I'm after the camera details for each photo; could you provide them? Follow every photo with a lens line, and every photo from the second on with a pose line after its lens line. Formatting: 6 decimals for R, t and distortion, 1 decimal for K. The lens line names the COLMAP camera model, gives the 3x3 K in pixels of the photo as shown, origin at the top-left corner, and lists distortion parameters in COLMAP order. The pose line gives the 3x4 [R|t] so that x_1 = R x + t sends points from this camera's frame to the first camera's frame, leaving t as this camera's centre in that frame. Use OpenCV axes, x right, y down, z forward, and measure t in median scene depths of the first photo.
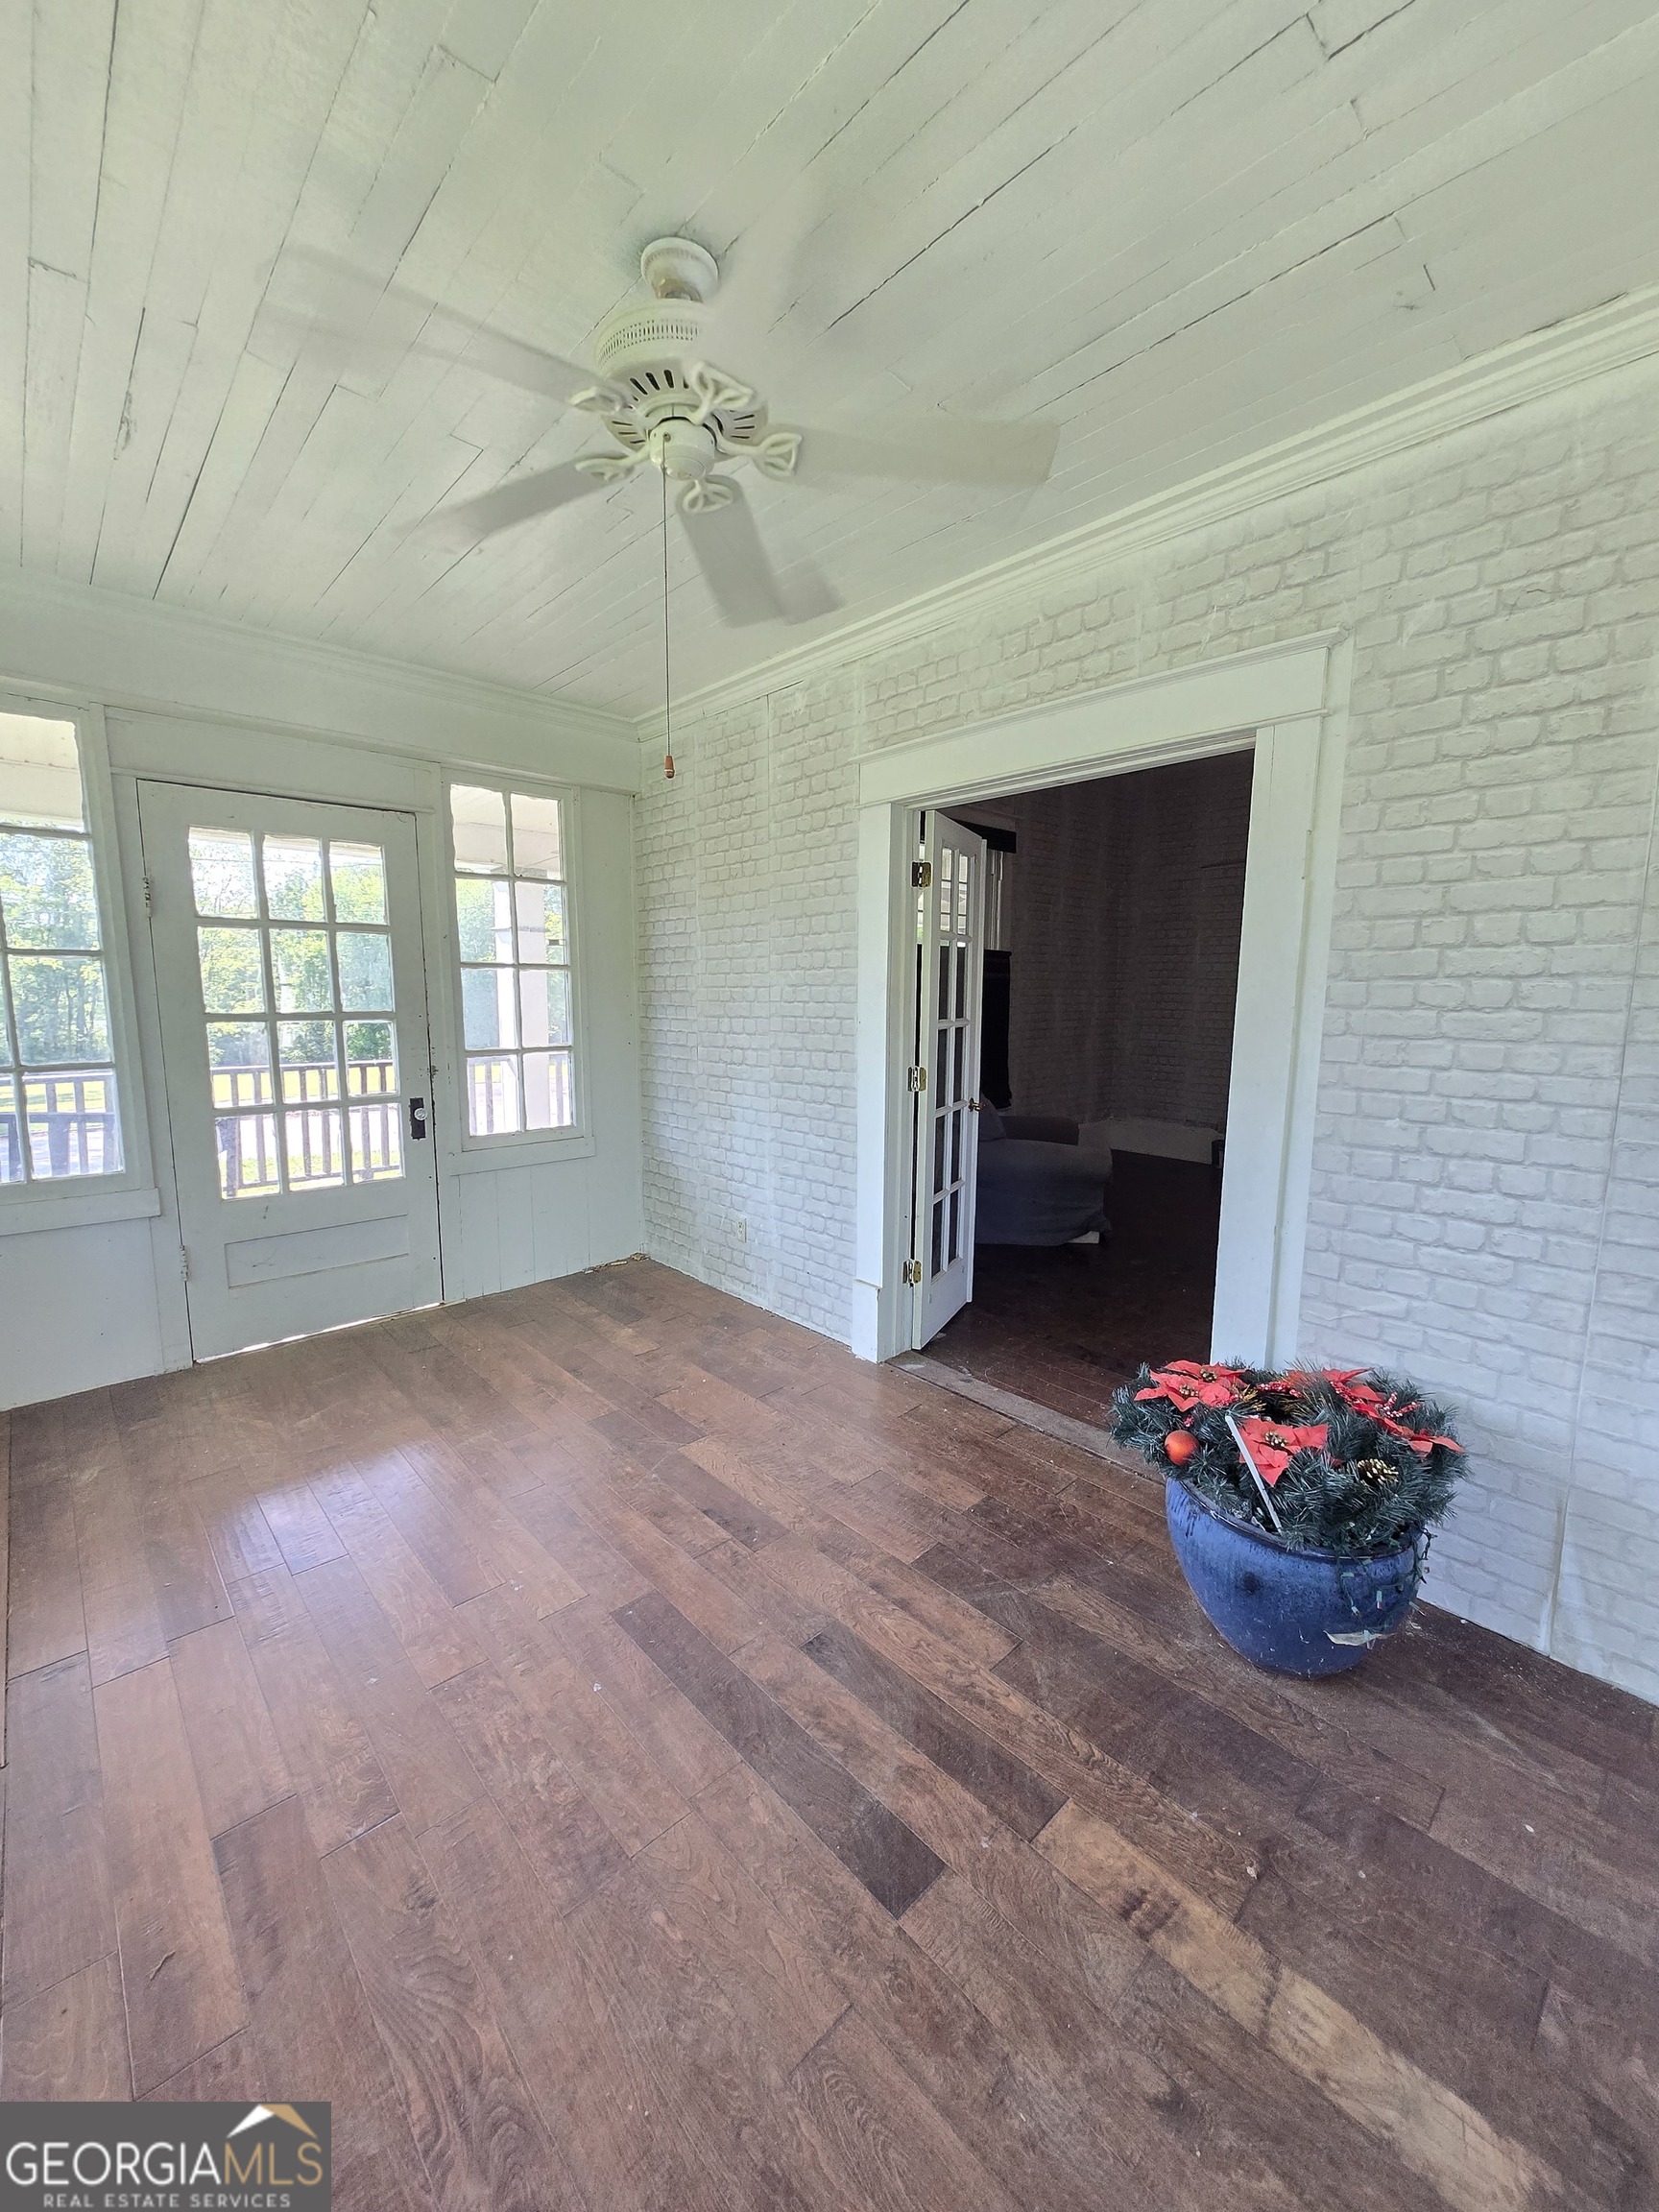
lens RADIAL K [[871.6, 0, 823.9], [0, 871.6, 1104.9], [0, 0, 1]] dist [0.000201, -0.000822]
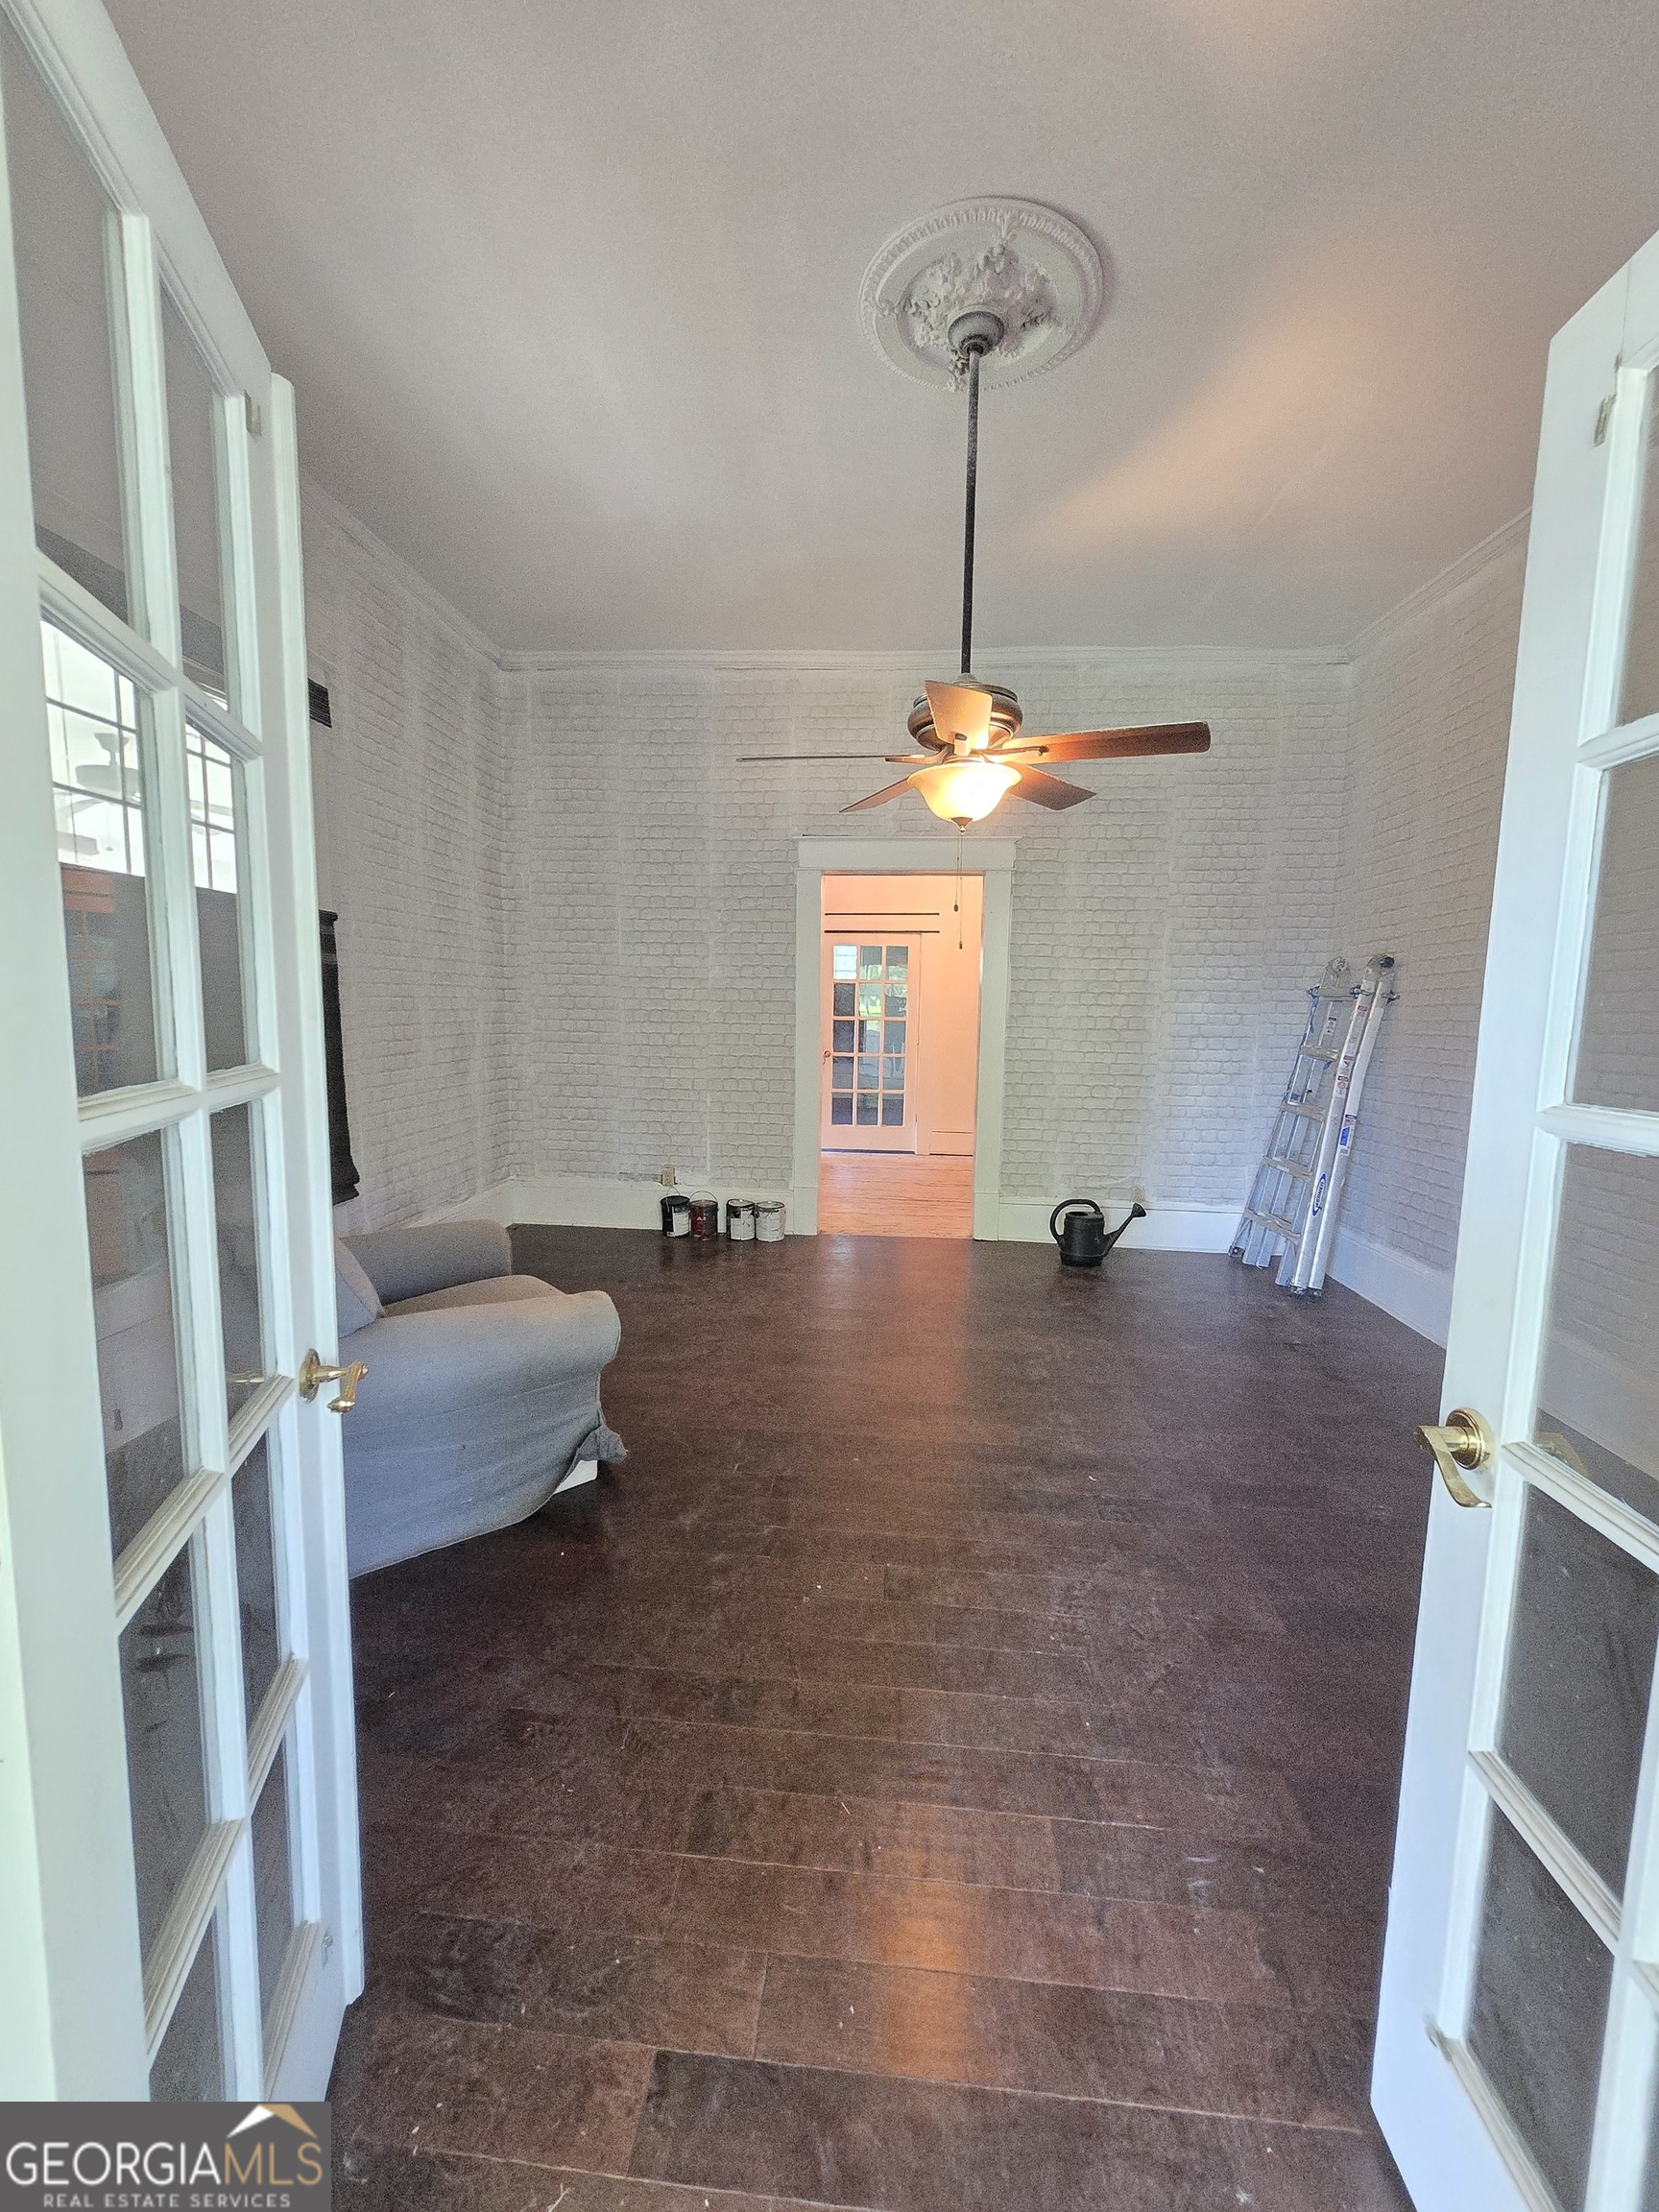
lens RADIAL K [[871.6, 0, 823.9], [0, 871.6, 1104.9], [0, 0, 1]] dist [0.000201, -0.000822]
pose [[0.733235, -0.071088, 0.676249, 0.083678], [0.077604, 0.996771, 0.020638, -0.059769], [-0.675532, 0.037347, 0.736384, 0.528240]]
